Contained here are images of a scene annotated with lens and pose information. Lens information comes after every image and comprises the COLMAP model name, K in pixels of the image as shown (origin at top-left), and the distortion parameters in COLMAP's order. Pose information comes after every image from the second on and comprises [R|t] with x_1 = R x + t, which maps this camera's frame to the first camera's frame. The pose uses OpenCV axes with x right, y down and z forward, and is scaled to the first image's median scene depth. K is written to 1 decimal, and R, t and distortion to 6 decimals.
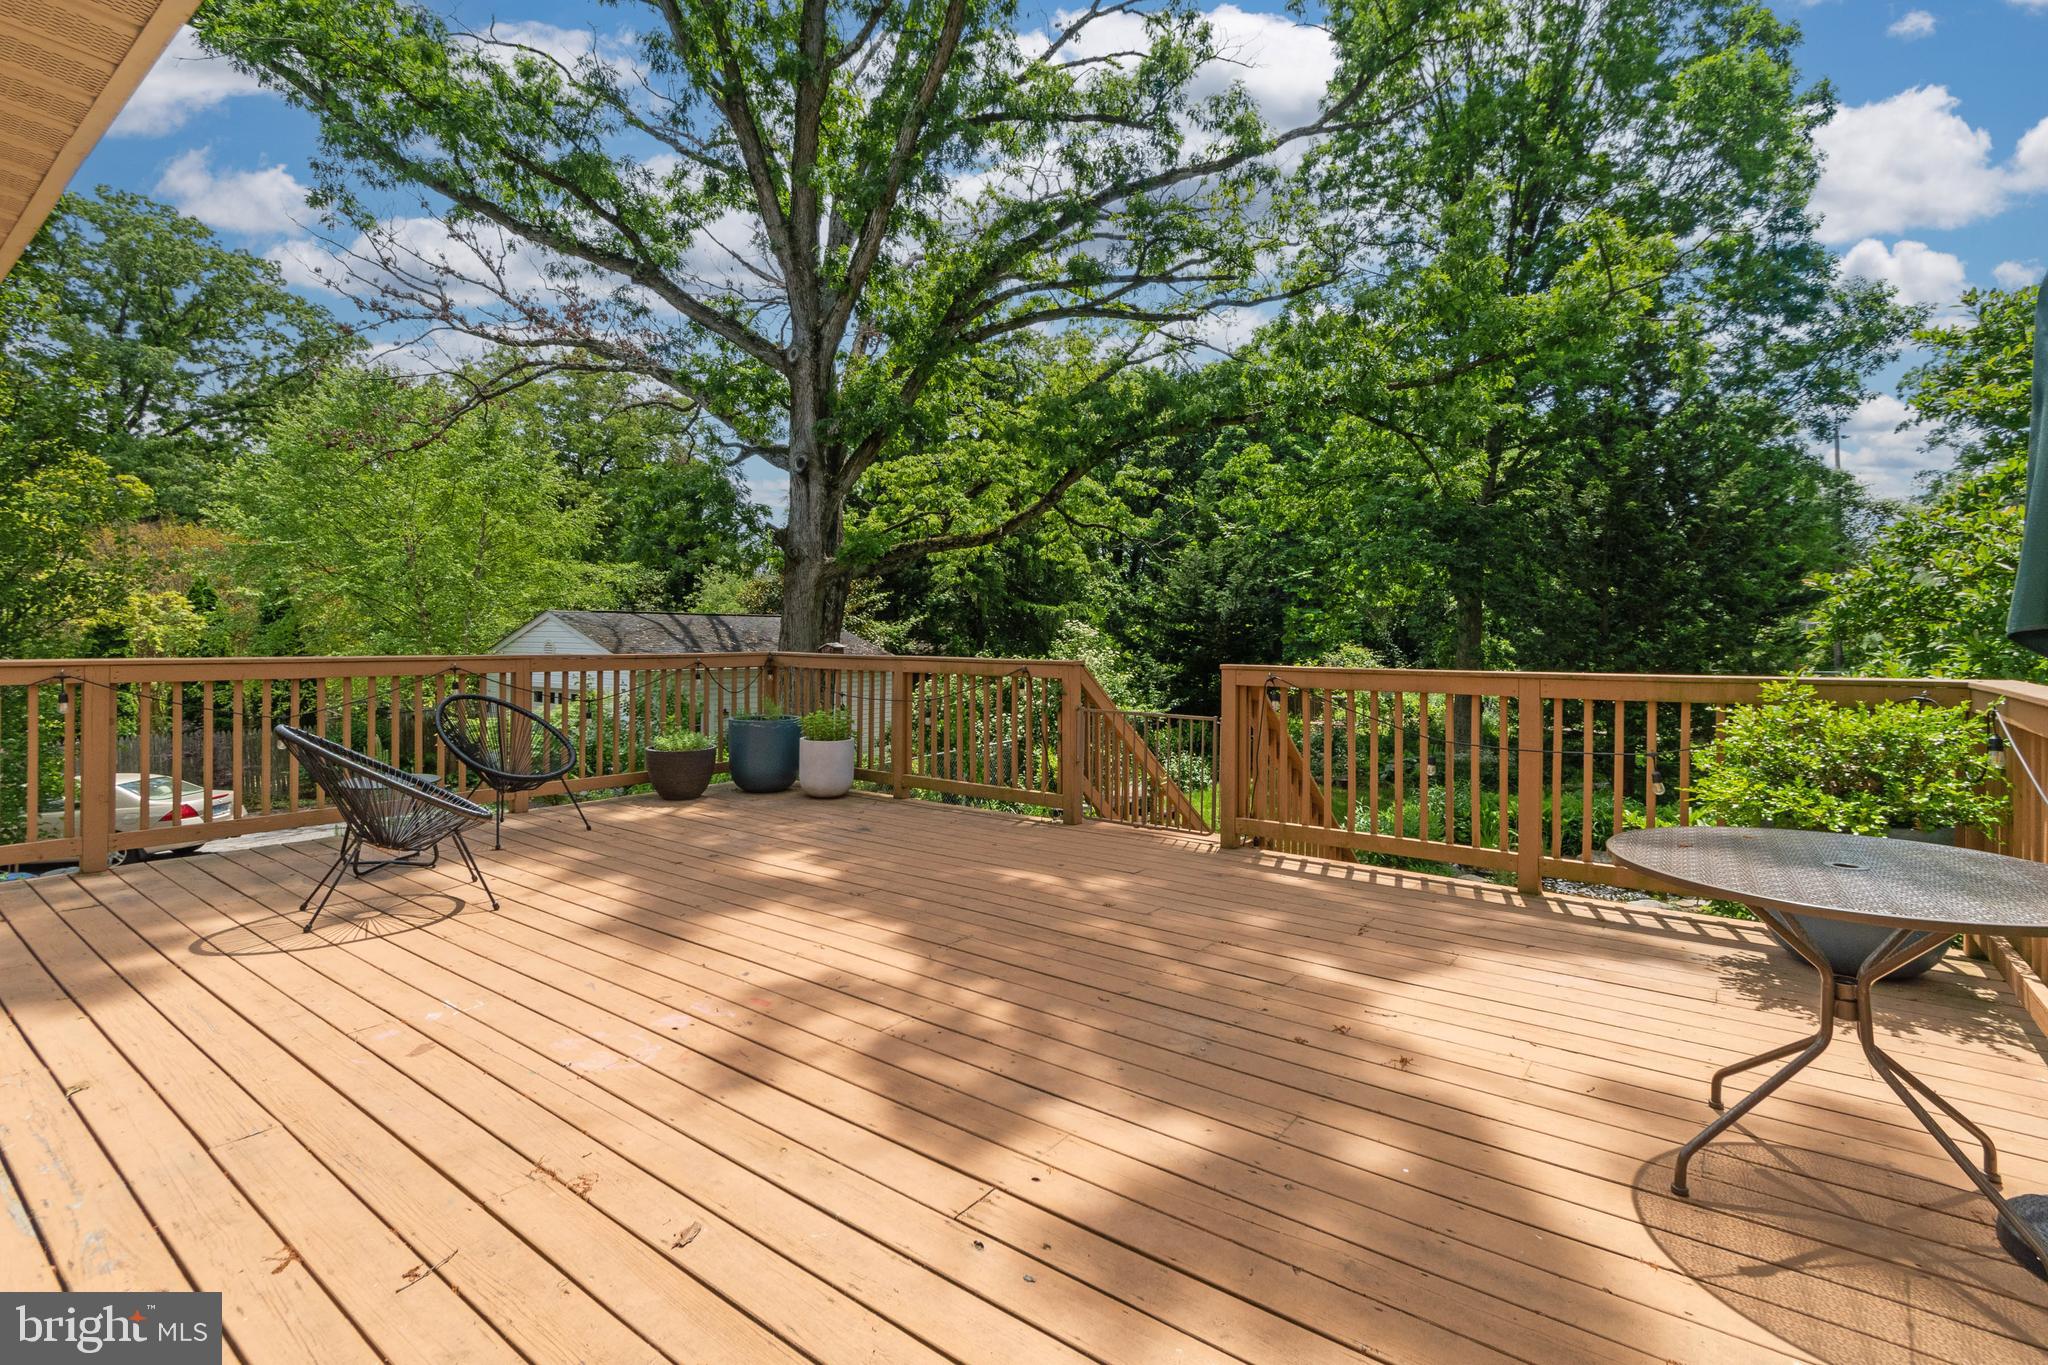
lens RADIAL K [[923.1, 0, 1029.5], [0, 923.1, 697.6], [0, 0, 1]] dist [0.001077, 0.000125]
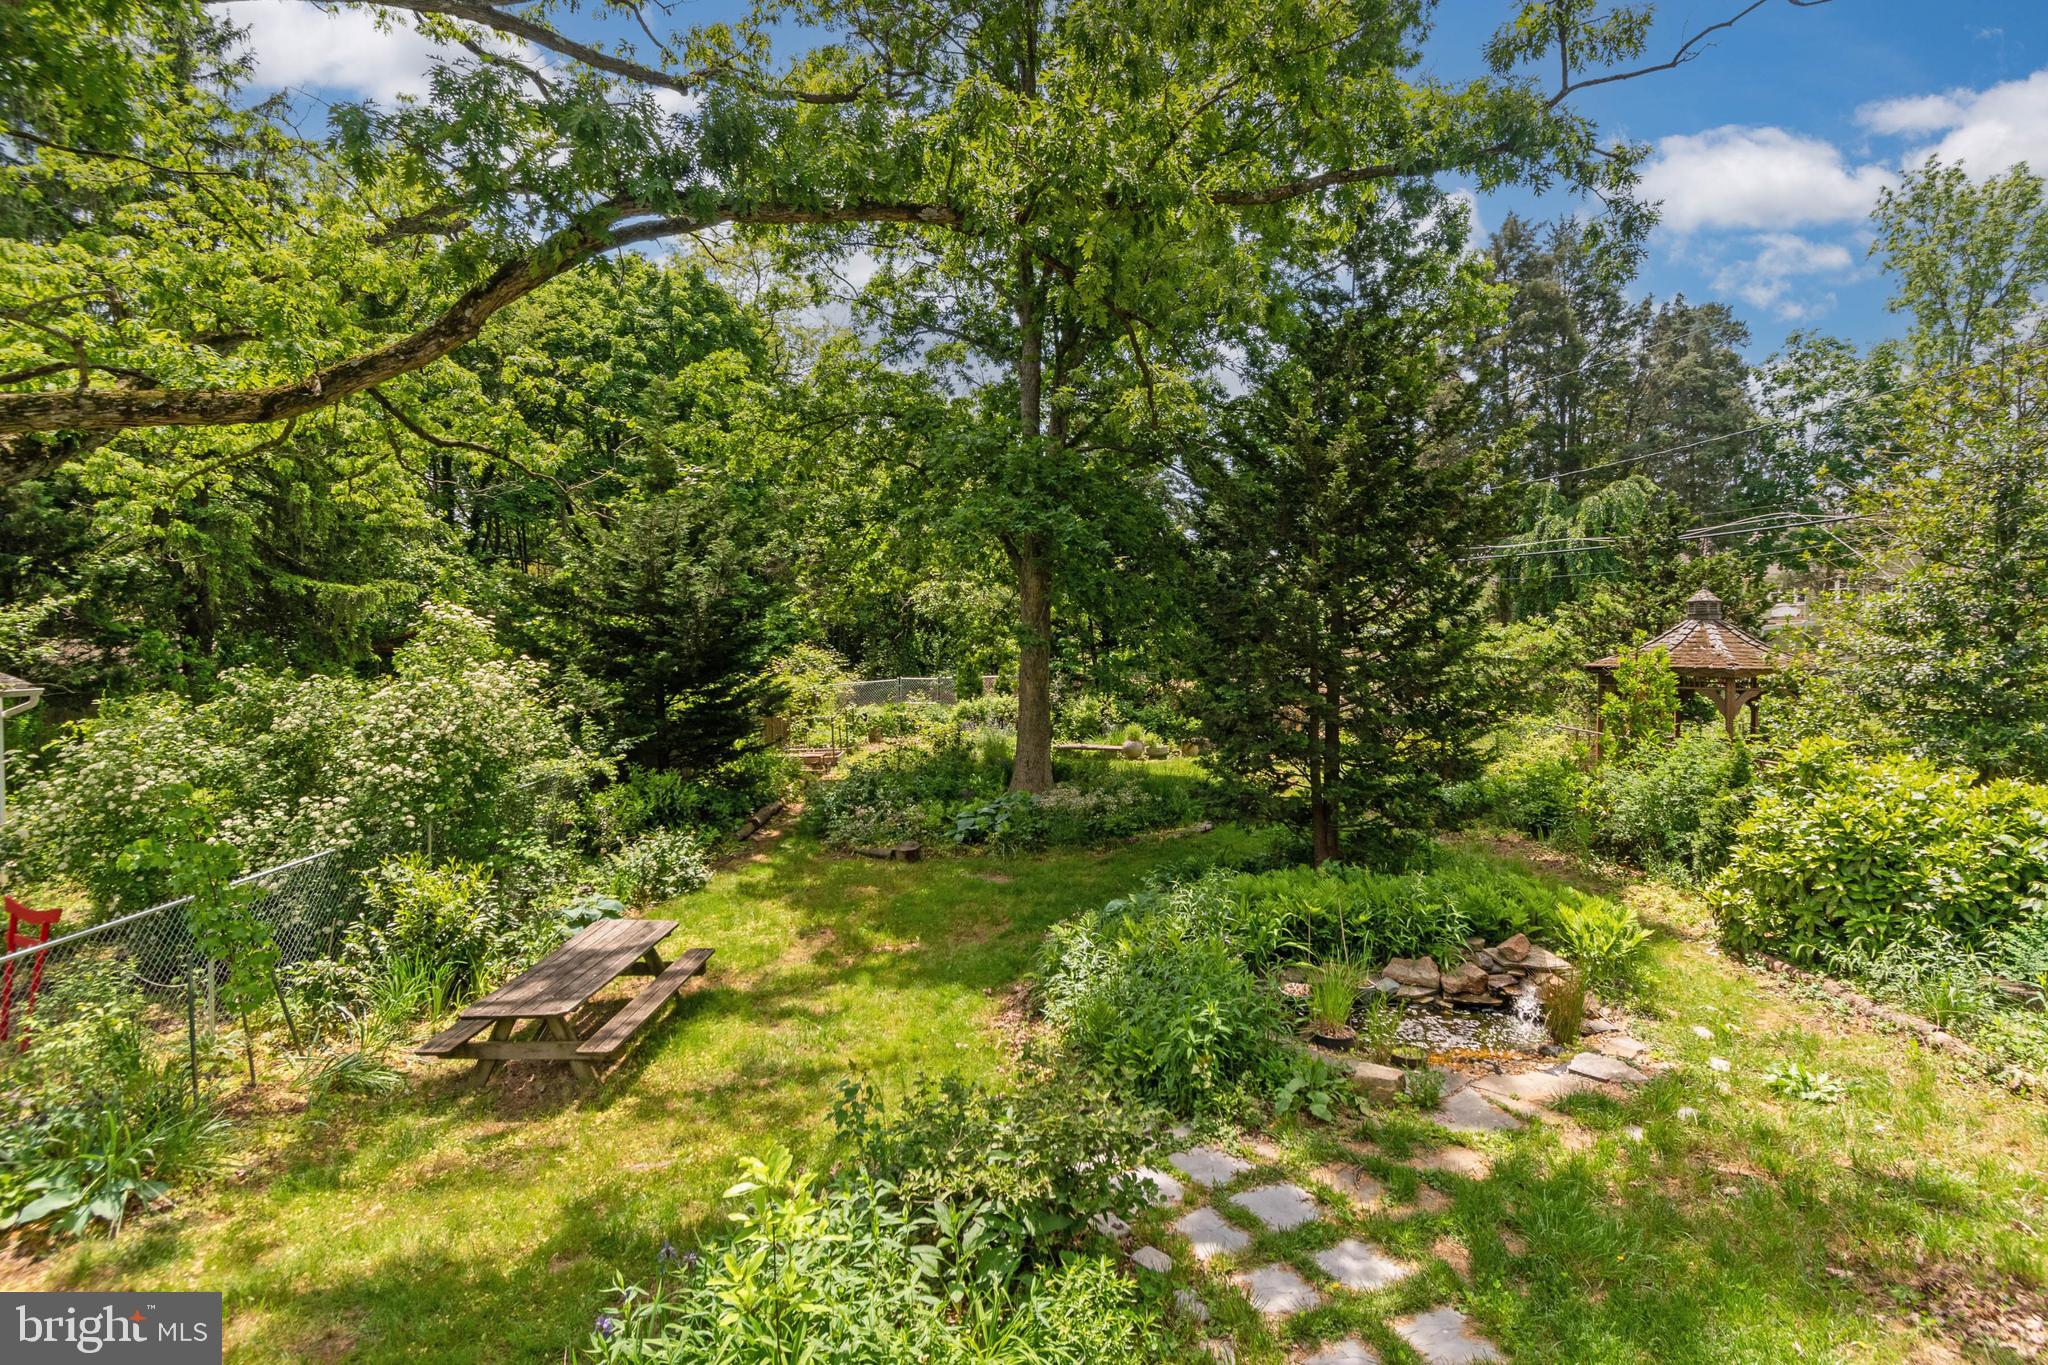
lens RADIAL K [[1048.7, 0, 1024.0], [0, 1048.7, 682.5], [0, 0, 1]] dist [-0.000756, -0.000991]
pose [[0.814017, -0.024706, 0.580316, -0.028250], [0.034610, 0.999383, -0.006001, -0.021062], [-0.579810, 0.024969, 0.814369, 0.259169]]
